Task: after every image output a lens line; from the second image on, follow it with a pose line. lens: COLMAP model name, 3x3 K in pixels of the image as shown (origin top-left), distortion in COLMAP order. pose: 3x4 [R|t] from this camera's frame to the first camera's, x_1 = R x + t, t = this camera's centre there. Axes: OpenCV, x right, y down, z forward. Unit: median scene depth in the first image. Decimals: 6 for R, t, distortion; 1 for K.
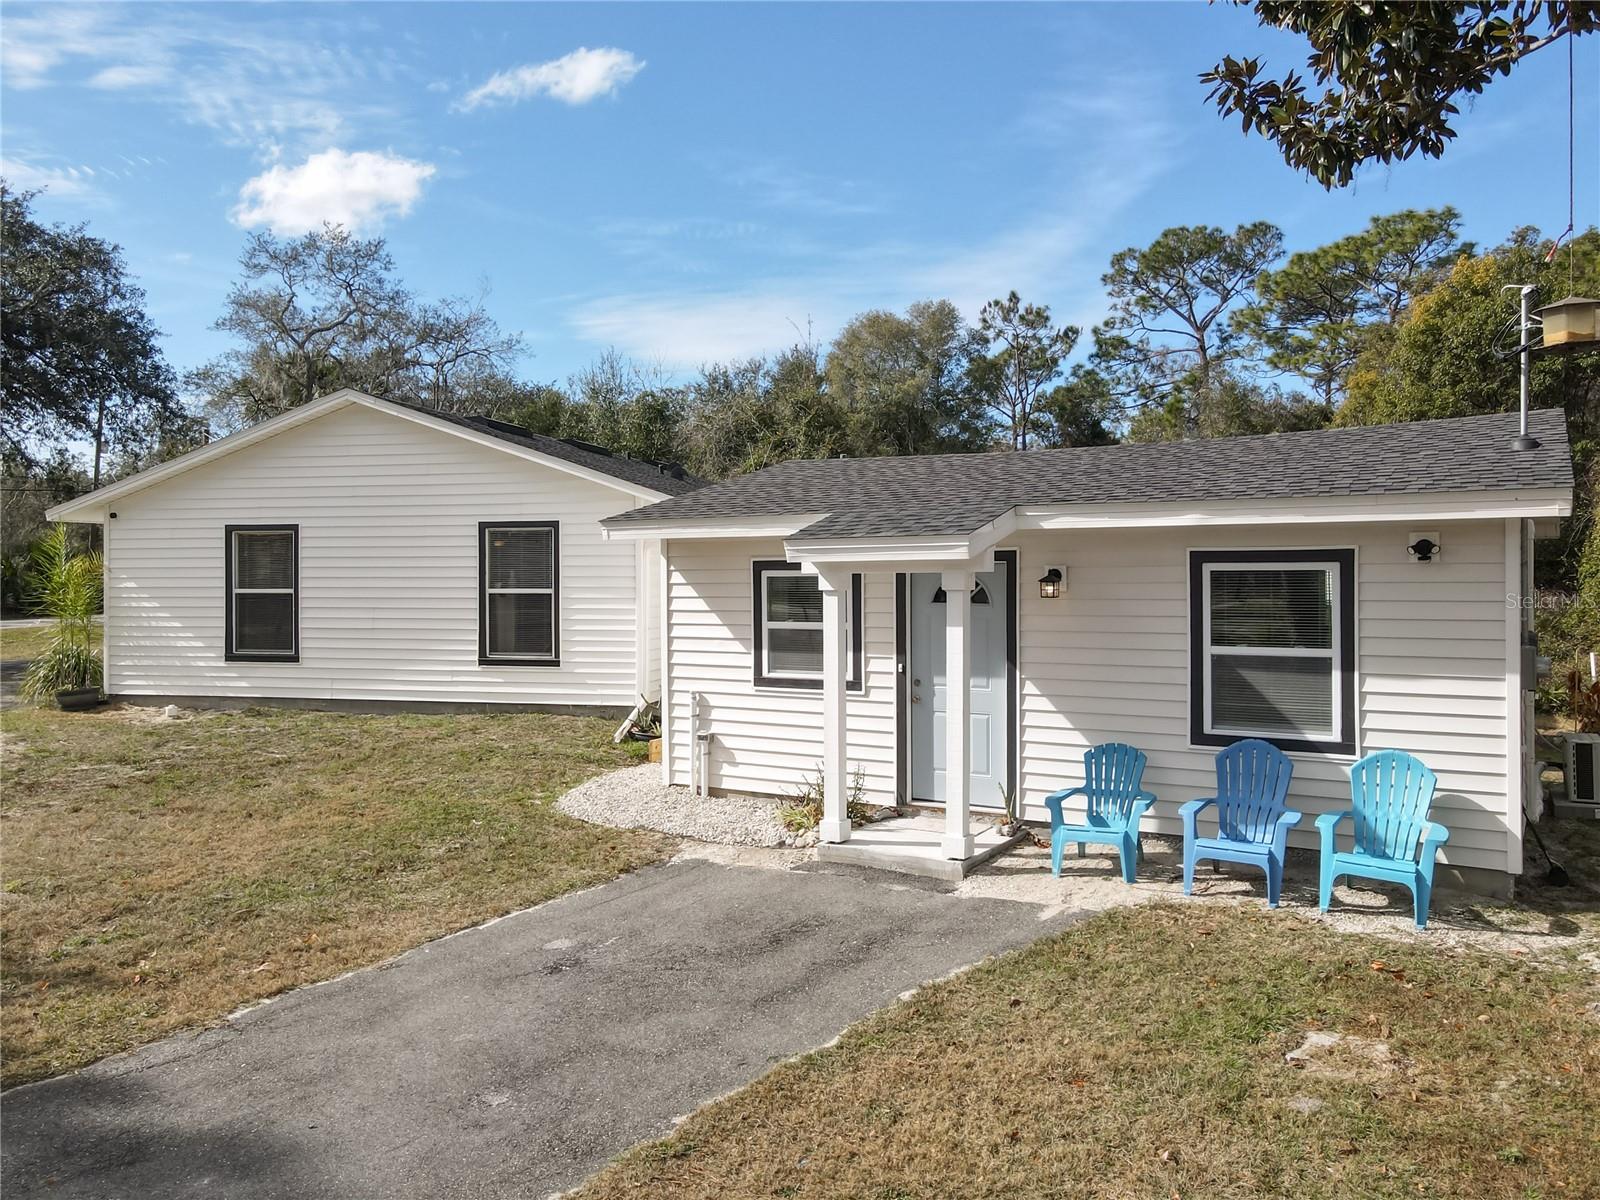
lens RADIAL K [[1227.2, 0, 837.8], [0, 1227.2, 563.6], [0, 0, 1]] dist [0.001502, 0.093546]
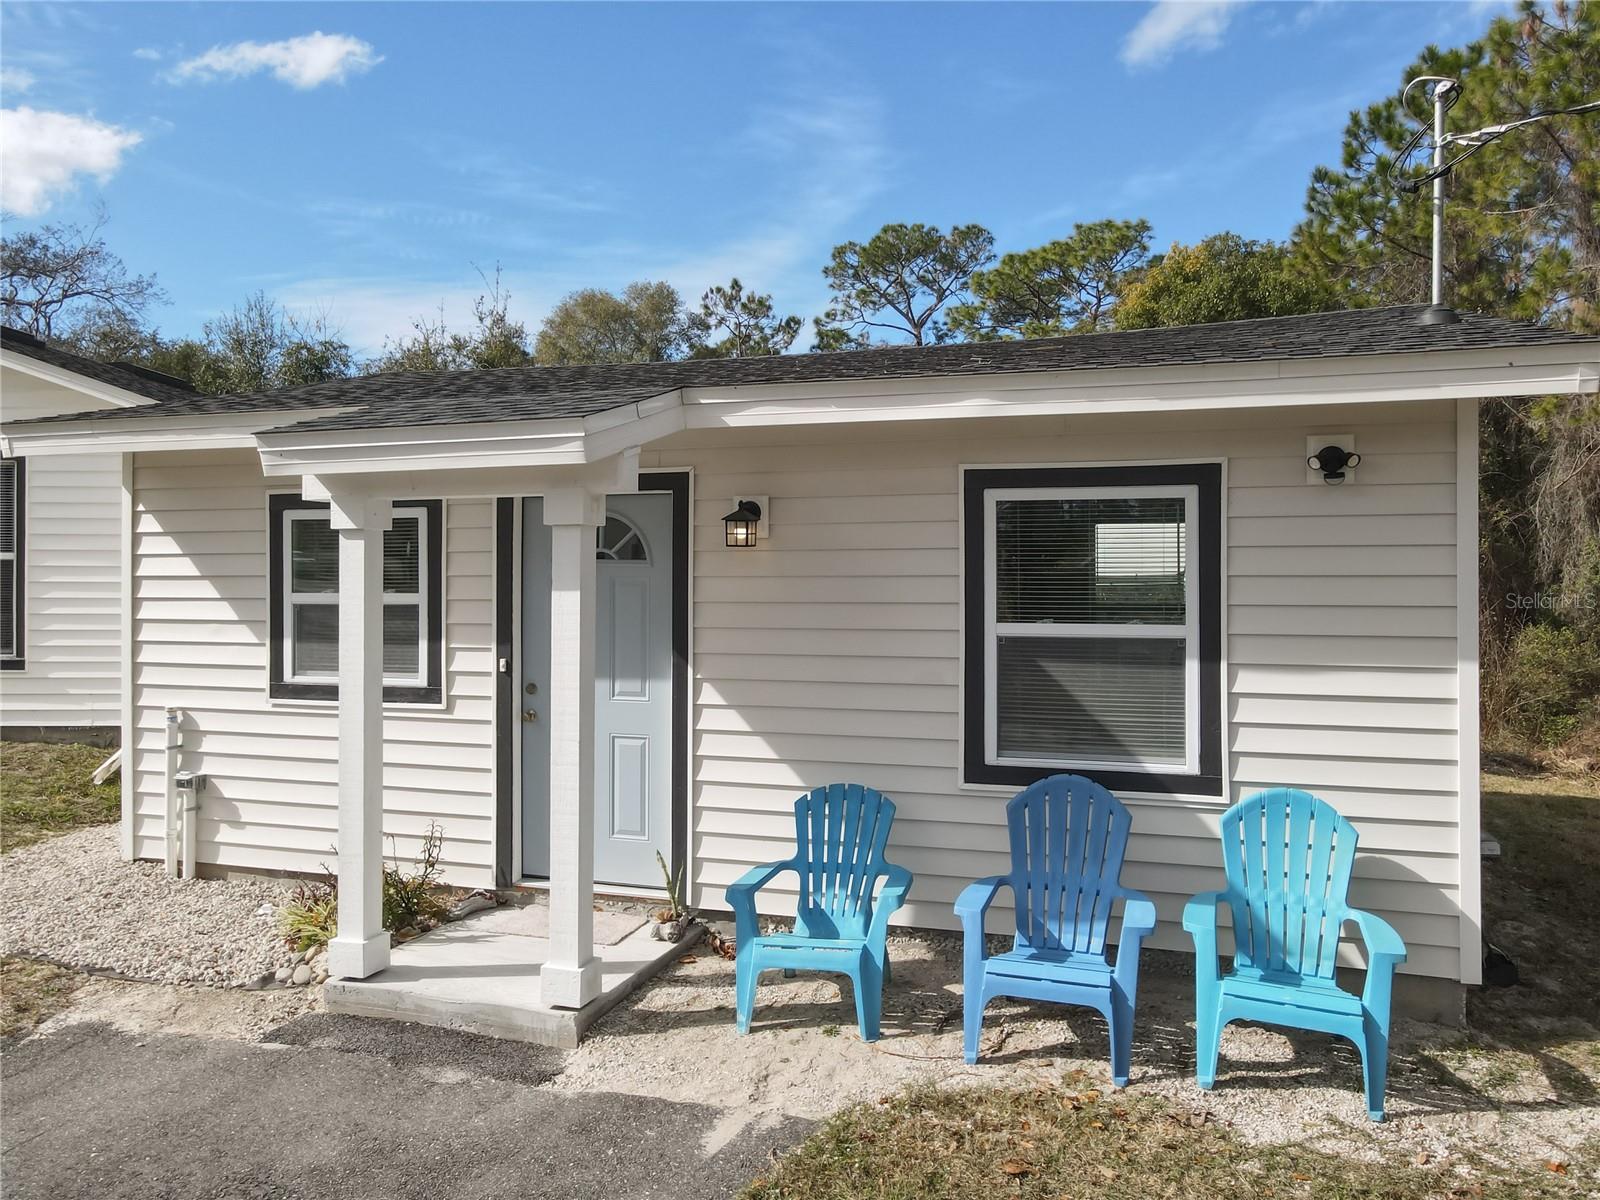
lens RADIAL K [[1180.3, 0, 825.1], [0, 1180.3, 598.5], [0, 0, 1]] dist [-0.009822, 0.063296]
pose [[0.977035, -0.001773, 0.213071, 0.085766], [-0.004904, 0.999513, 0.030805, 0.033894], [-0.213022, -0.031142, 0.976551, 0.404413]]
